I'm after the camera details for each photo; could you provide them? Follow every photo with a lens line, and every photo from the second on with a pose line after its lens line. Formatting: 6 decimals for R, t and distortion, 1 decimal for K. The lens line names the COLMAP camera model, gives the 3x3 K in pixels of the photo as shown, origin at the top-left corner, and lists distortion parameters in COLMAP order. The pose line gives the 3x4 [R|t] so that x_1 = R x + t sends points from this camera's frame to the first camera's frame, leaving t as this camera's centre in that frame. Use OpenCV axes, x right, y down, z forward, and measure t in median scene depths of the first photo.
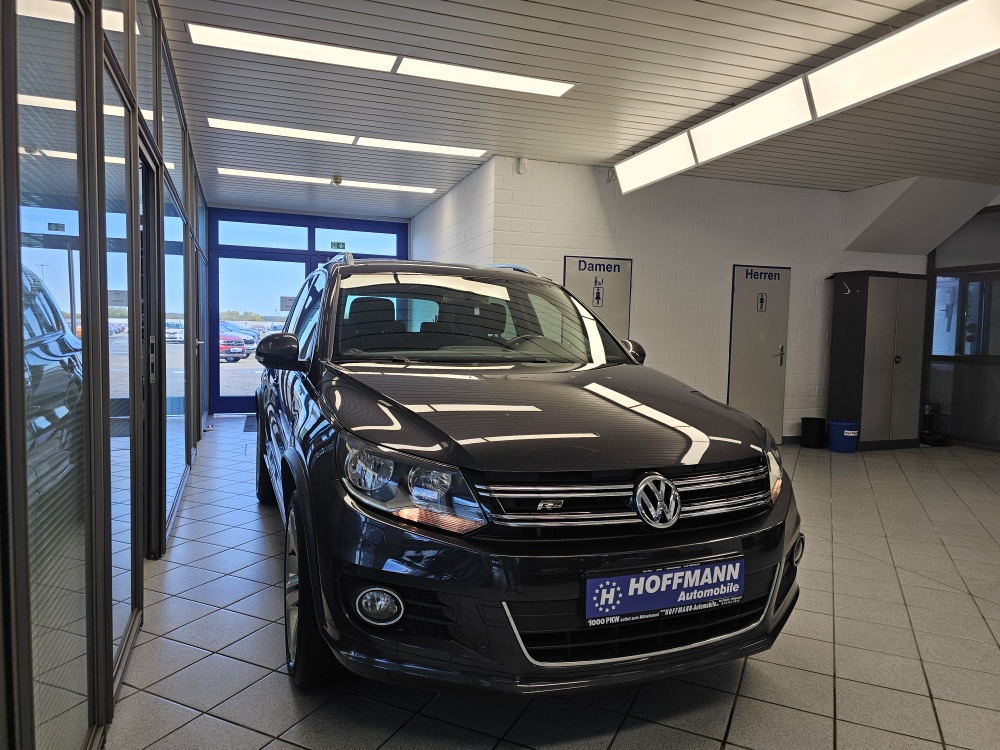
lens RADIAL K [[687.8, 0, 509.6], [0, 687.8, 379.5], [0, 0, 1]] dist [0.051917, -0.049218]
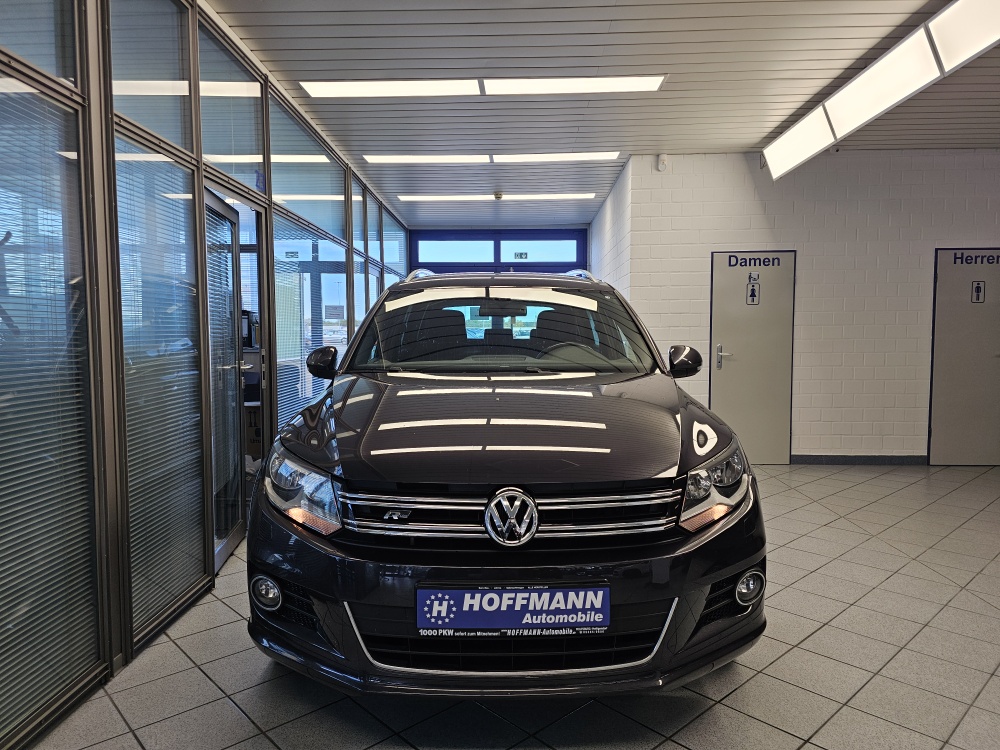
lens RADIAL K [[687.8, 0, 503.7], [0, 687.8, 373.4], [0, 0, 1]] dist [0.051917, -0.049218]
pose [[0.929603, -0.002121, -0.368557, 0.570579], [-0.001655, 0.999949, -0.009929, -0.019012], [0.368560, 0.009840, 0.929552, 0.086949]]
